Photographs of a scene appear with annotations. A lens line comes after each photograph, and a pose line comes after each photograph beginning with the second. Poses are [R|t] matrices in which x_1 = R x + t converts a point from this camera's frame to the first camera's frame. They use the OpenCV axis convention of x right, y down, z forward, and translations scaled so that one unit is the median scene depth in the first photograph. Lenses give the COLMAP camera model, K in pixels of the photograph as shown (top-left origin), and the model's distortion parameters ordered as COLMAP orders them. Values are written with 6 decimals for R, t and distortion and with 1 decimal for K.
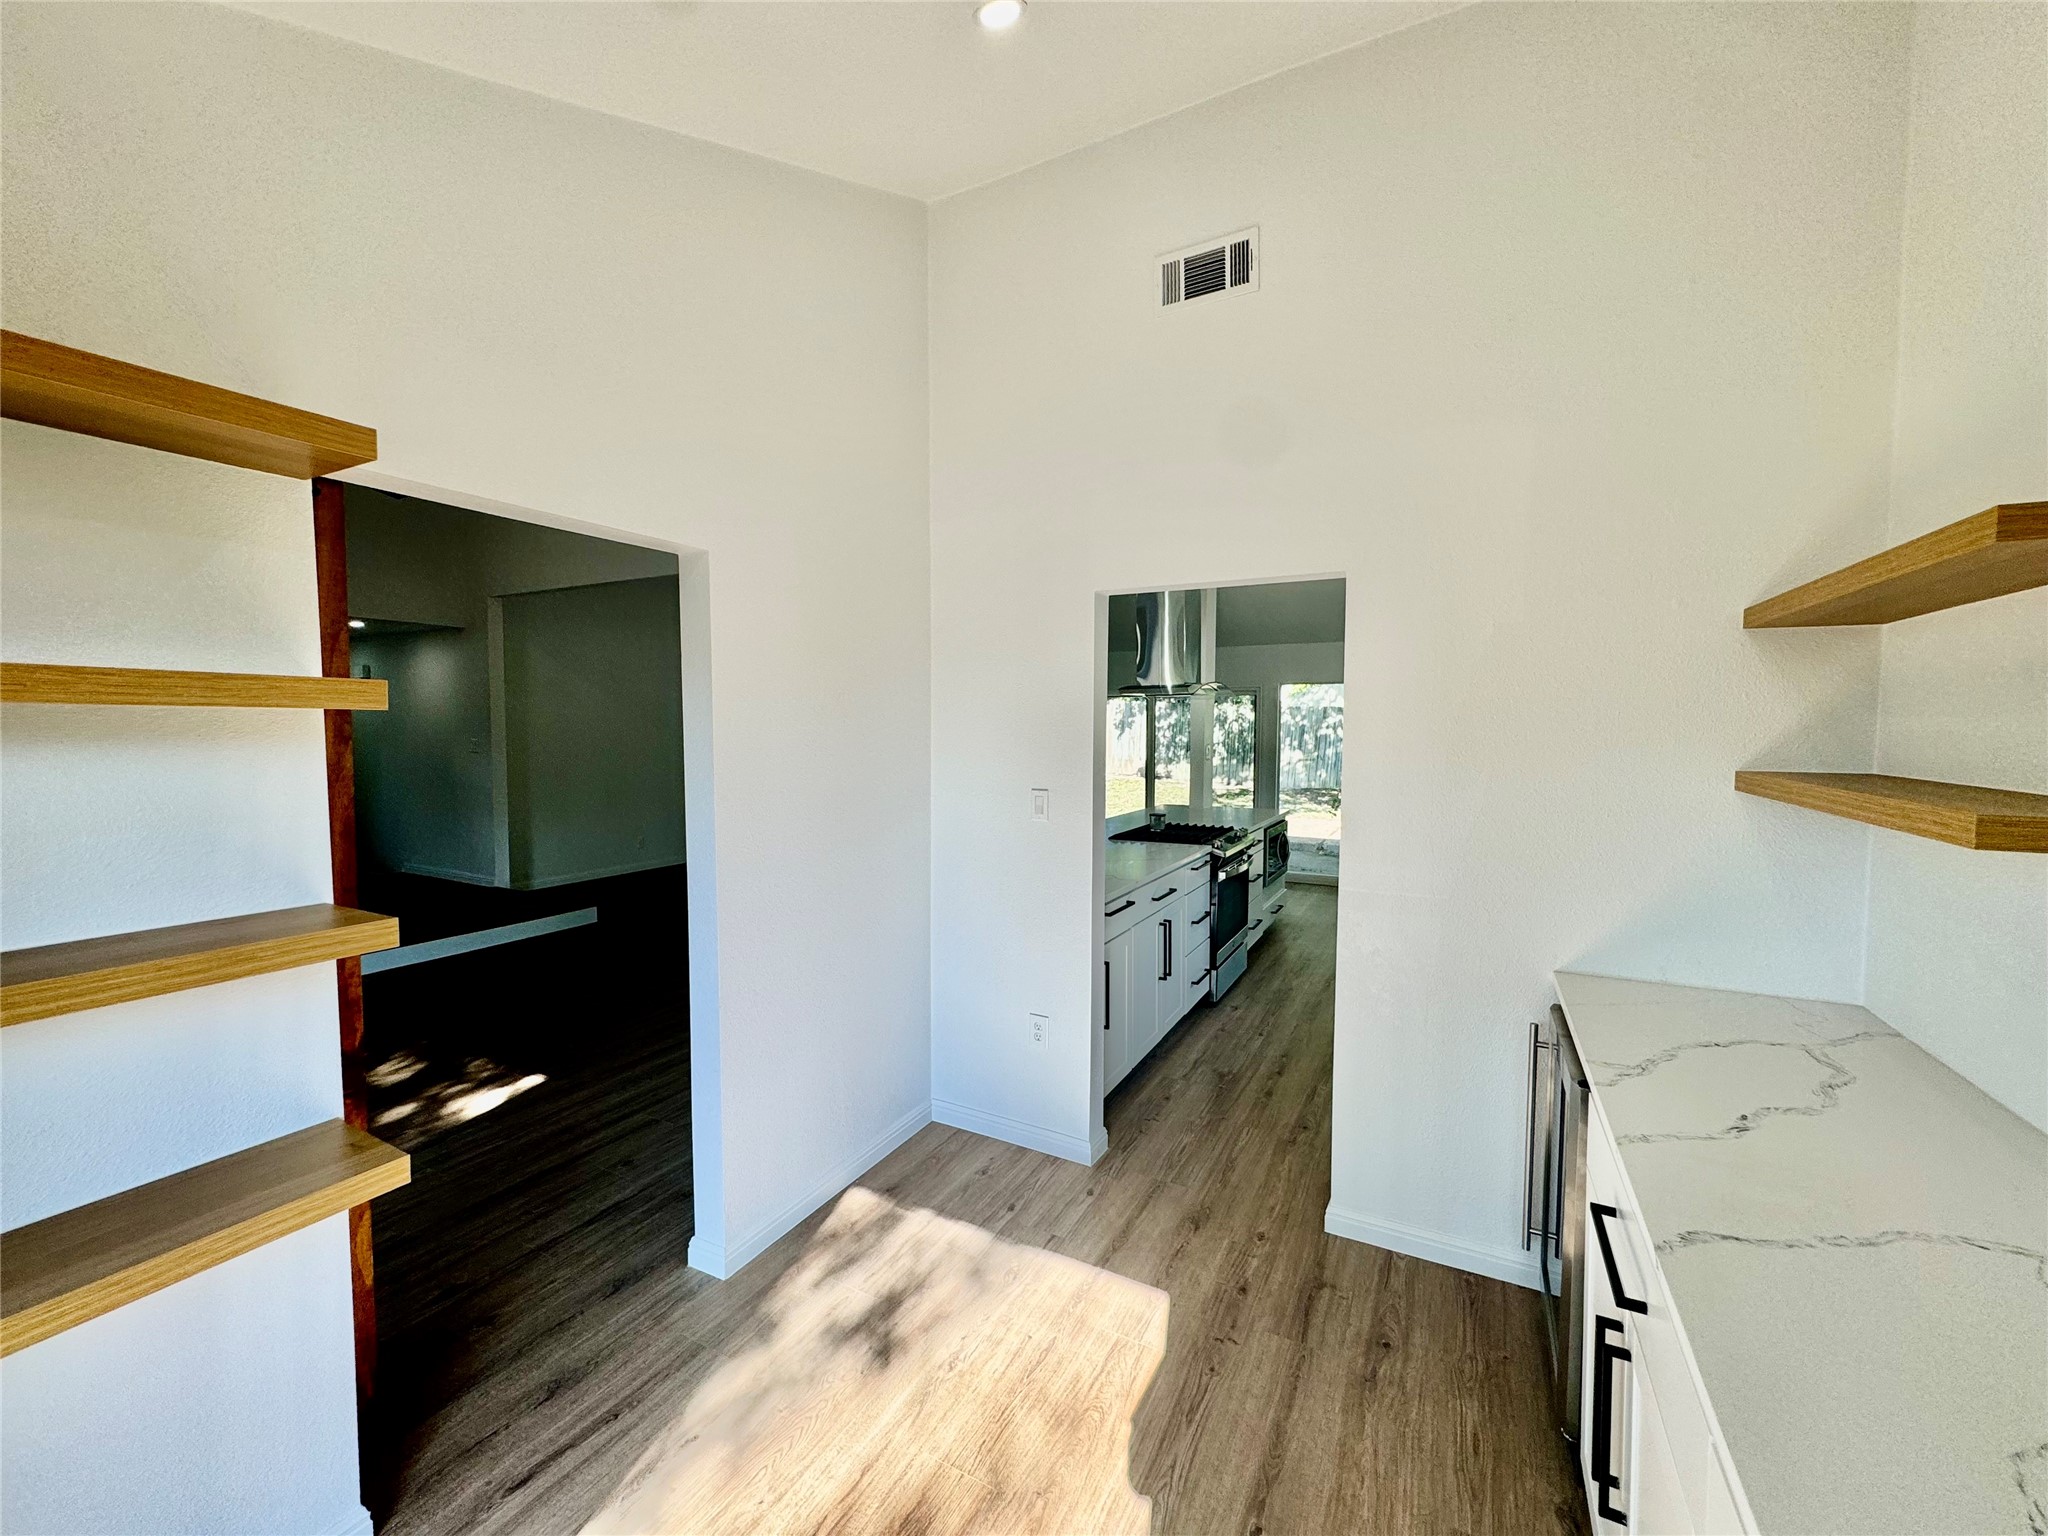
lens RADIAL K [[820.4, 0, 1026.3], [0, 820.4, 765.1], [0, 0, 1]] dist [-0.000818, 0.000021]
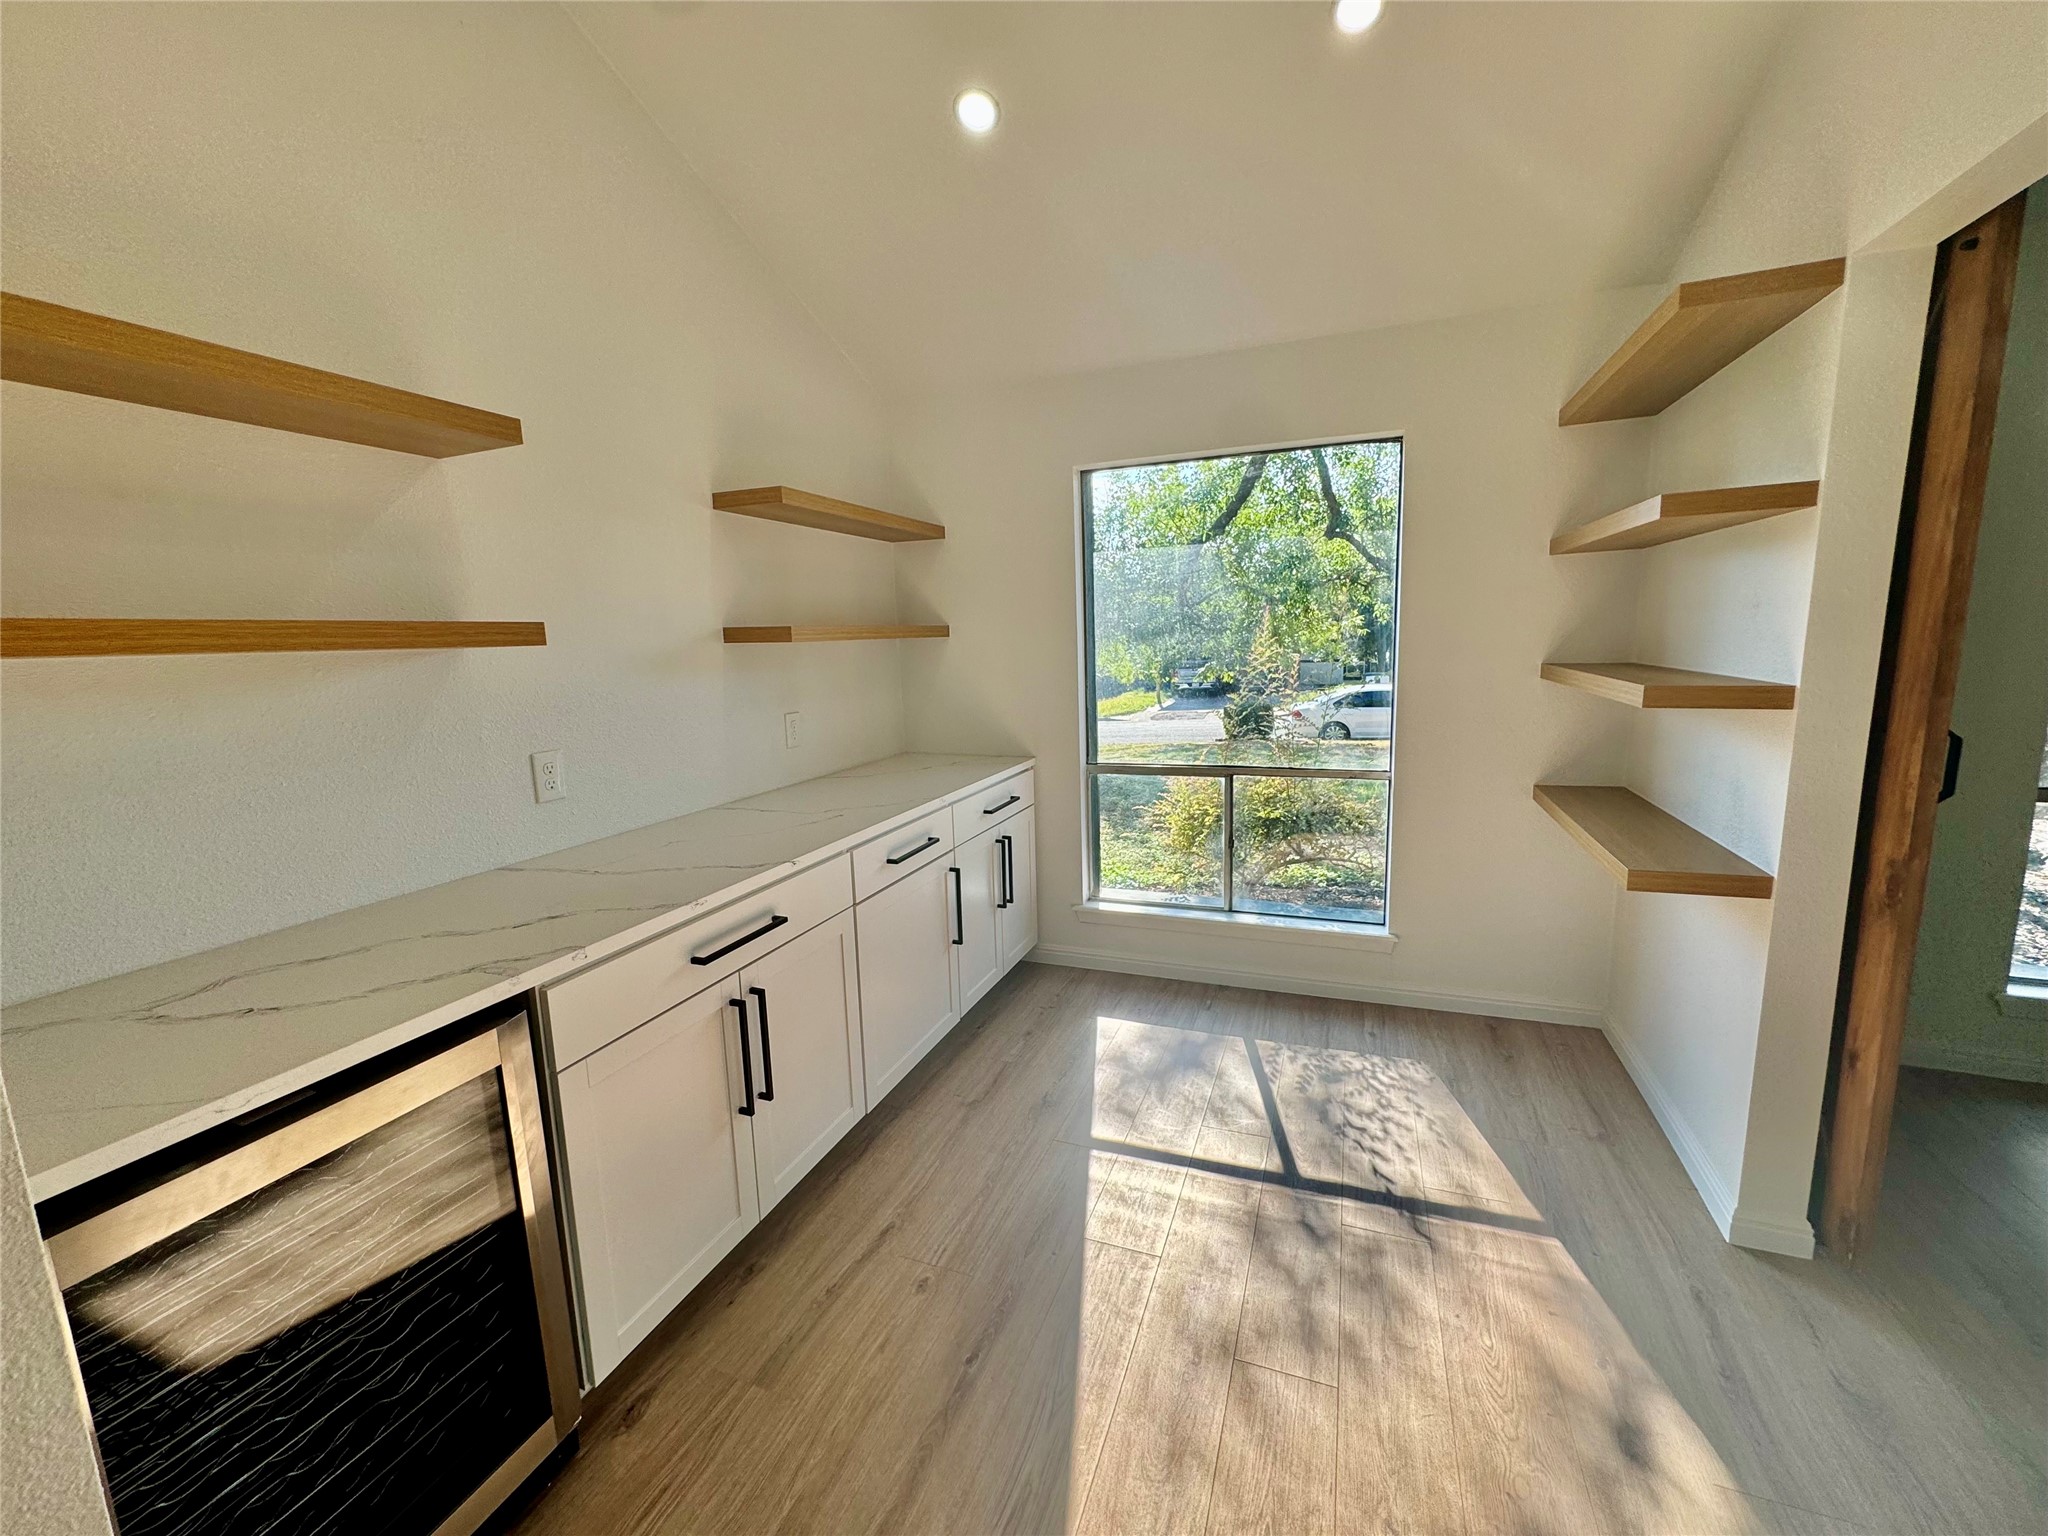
lens RADIAL K [[820.4, 0, 1026.3], [0, 820.4, 765.1], [0, 0, 1]] dist [-0.000818, 0.000021]
pose [[-0.992038, 0.050967, -0.115163, 0.206640], [0.026584, 0.978592, 0.204084, 0.014195], [0.123099, 0.199397, -0.972156, 1.298306]]
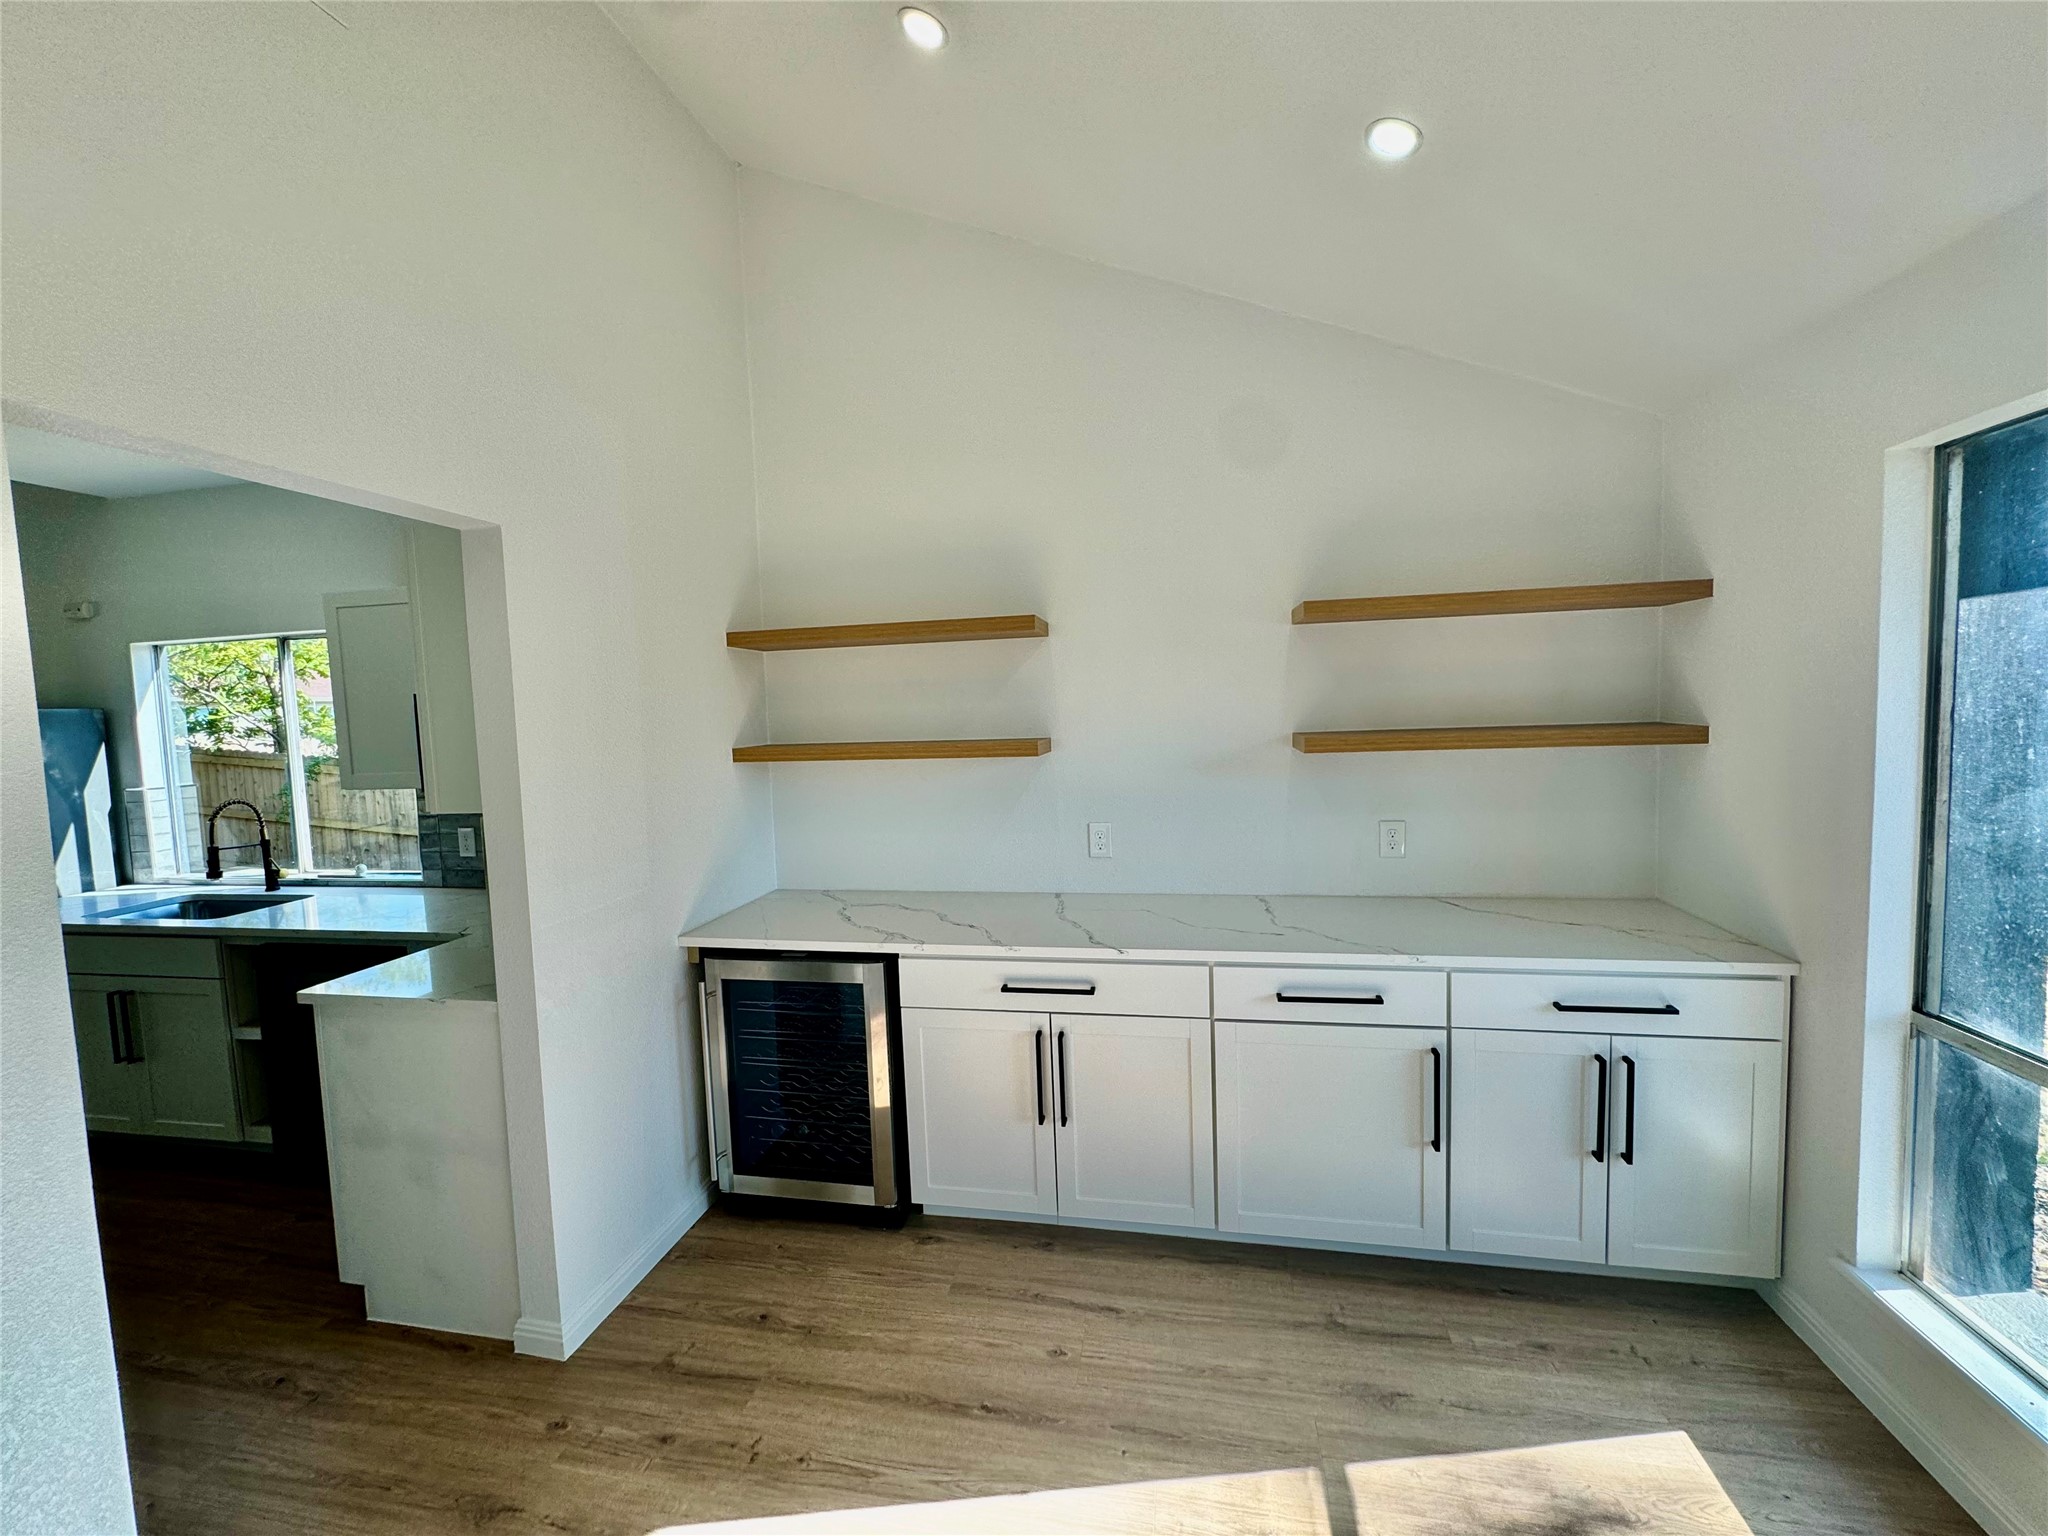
lens RADIAL K [[820.4, 0, 1026.3], [0, 820.4, 765.1], [0, 0, 1]] dist [-0.000818, 0.000021]
pose [[-0.296924, -0.059890, 0.953021, -0.551404], [0.081578, 0.992792, 0.087805, -0.042294], [-0.951410, 0.103817, -0.289898, 0.837482]]
